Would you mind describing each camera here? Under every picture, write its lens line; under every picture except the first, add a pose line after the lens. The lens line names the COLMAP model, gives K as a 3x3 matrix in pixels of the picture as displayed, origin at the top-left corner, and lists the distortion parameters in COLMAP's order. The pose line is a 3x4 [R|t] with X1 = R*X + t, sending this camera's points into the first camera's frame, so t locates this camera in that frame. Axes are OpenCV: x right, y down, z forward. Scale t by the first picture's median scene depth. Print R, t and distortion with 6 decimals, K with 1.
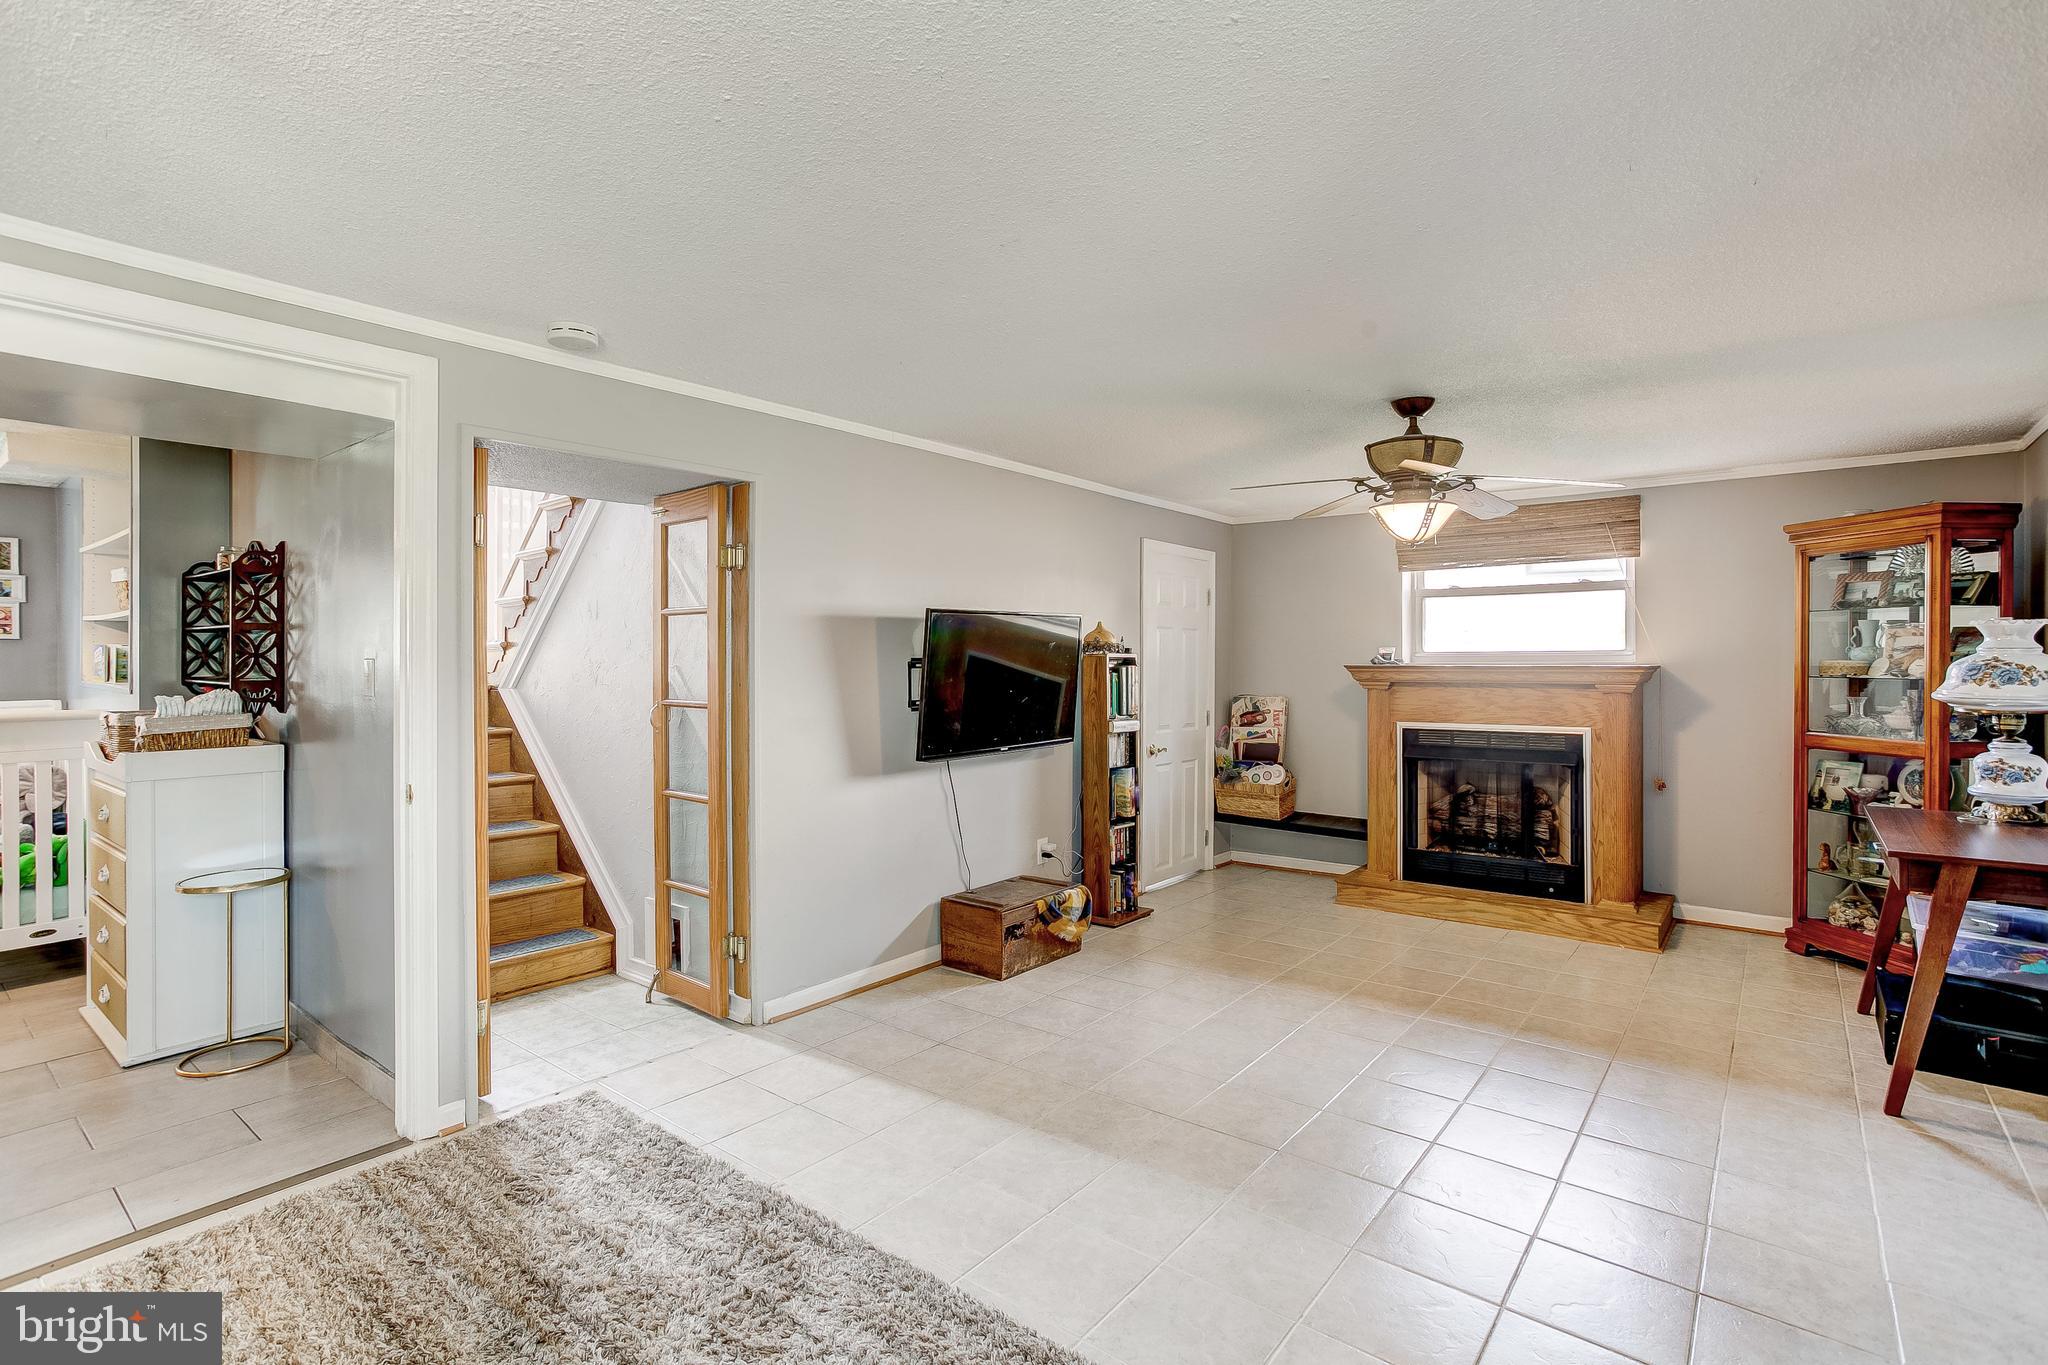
lens RADIAL K [[983.0, 0, 1015.7], [0, 983.0, 663.6], [0, 0, 1]] dist [-0.053647, 0.032203]
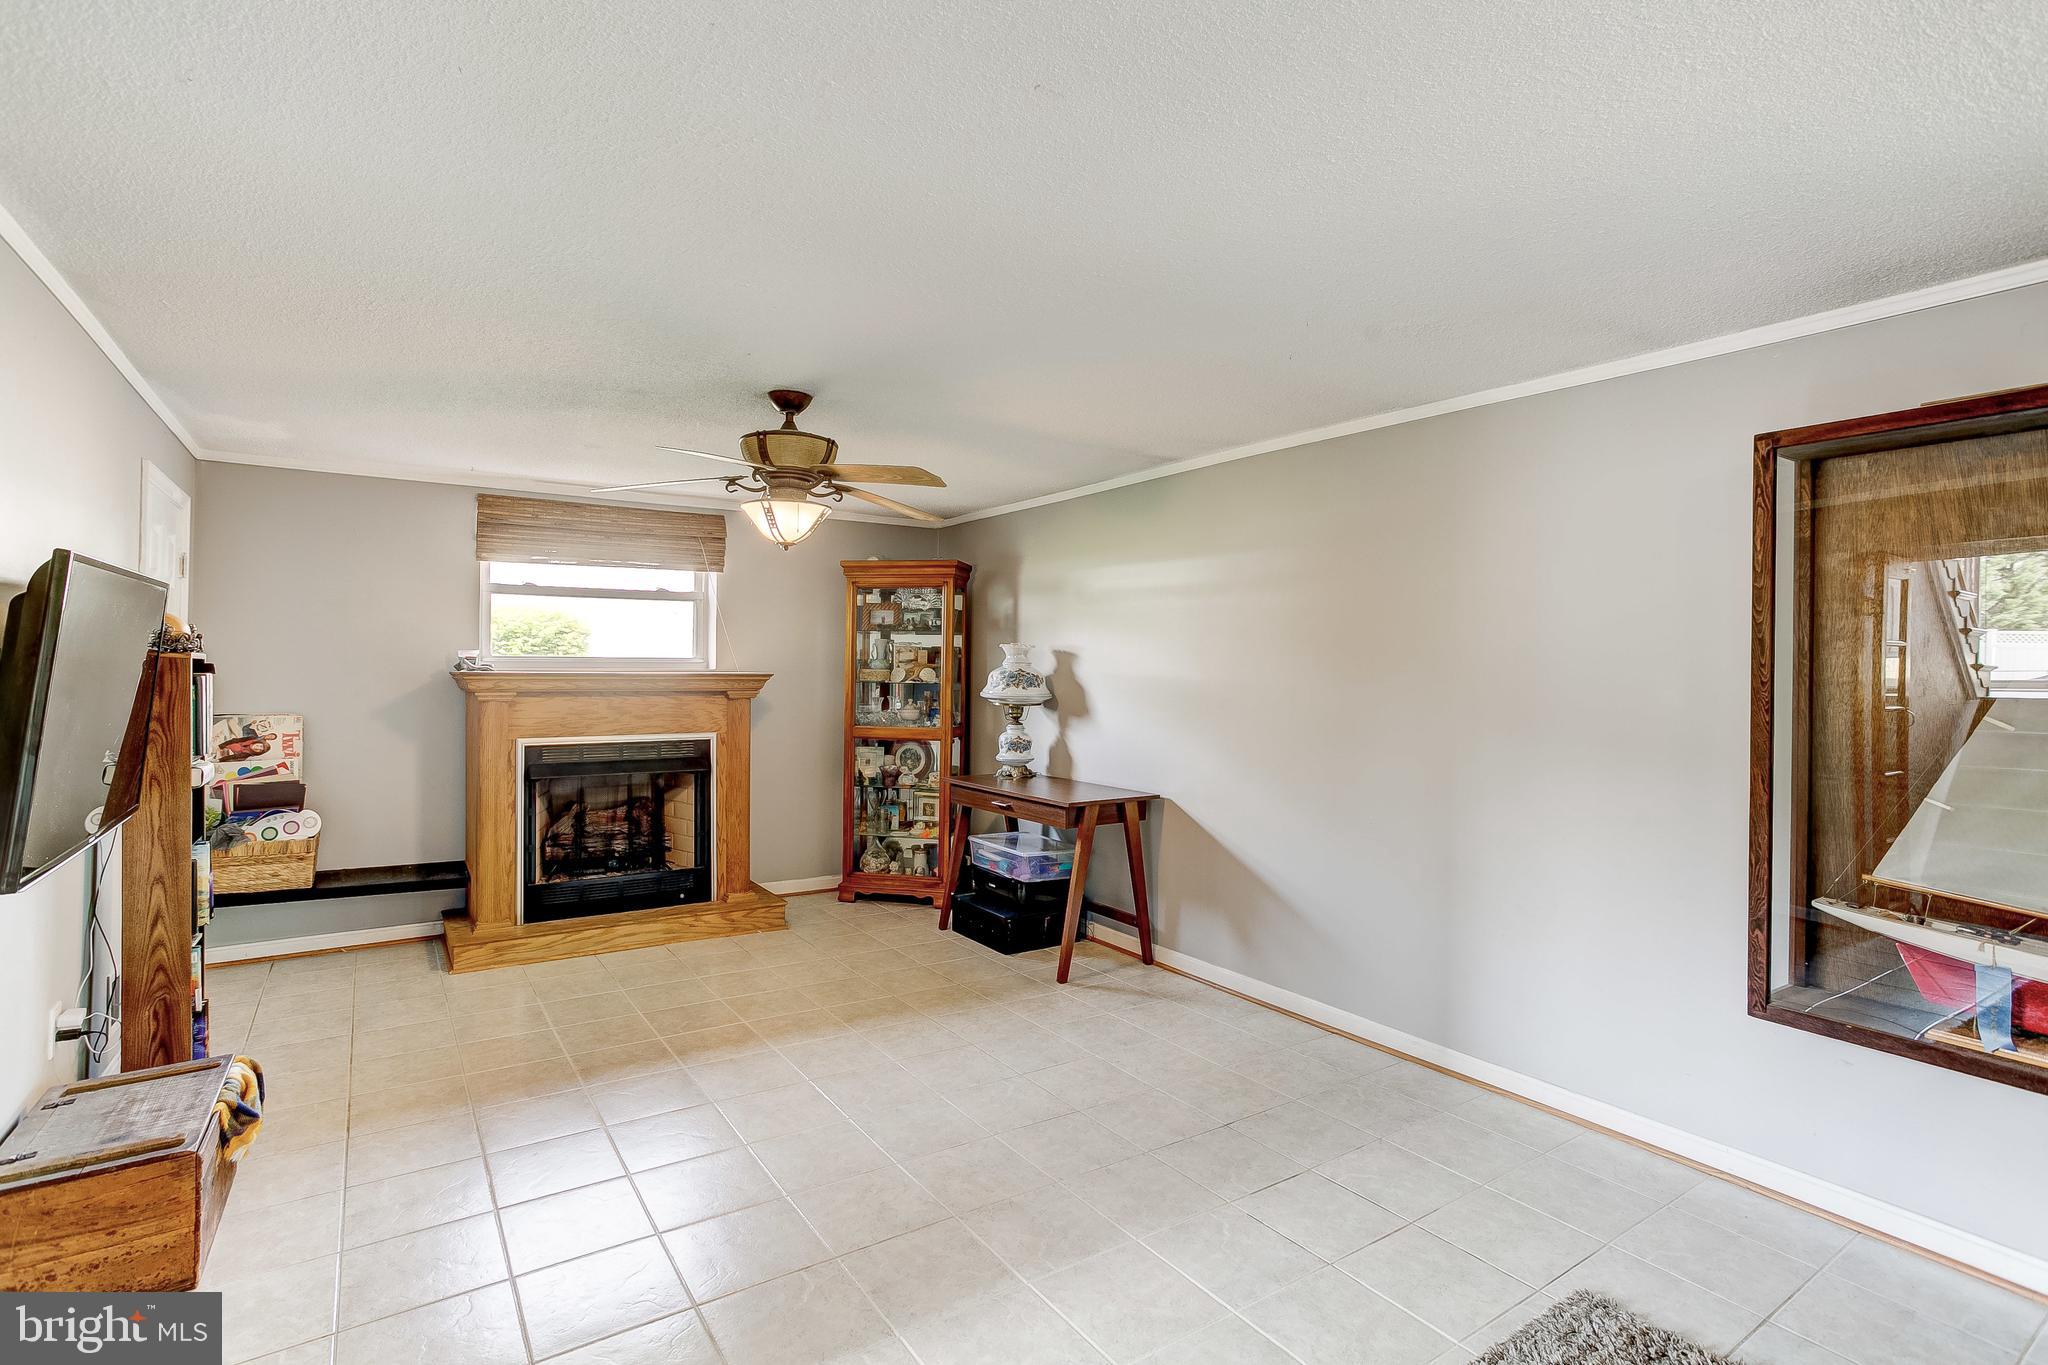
lens RADIAL K [[983.0, 0, 1015.7], [0, 983.0, 663.6], [0, 0, 1]] dist [-0.053647, 0.032203]
pose [[0.301286, 0.008112, 0.953499, -0.303025], [-0.006826, 0.999957, -0.006350, -0.003674], [-0.953510, -0.004595, 0.301328, 0.355512]]
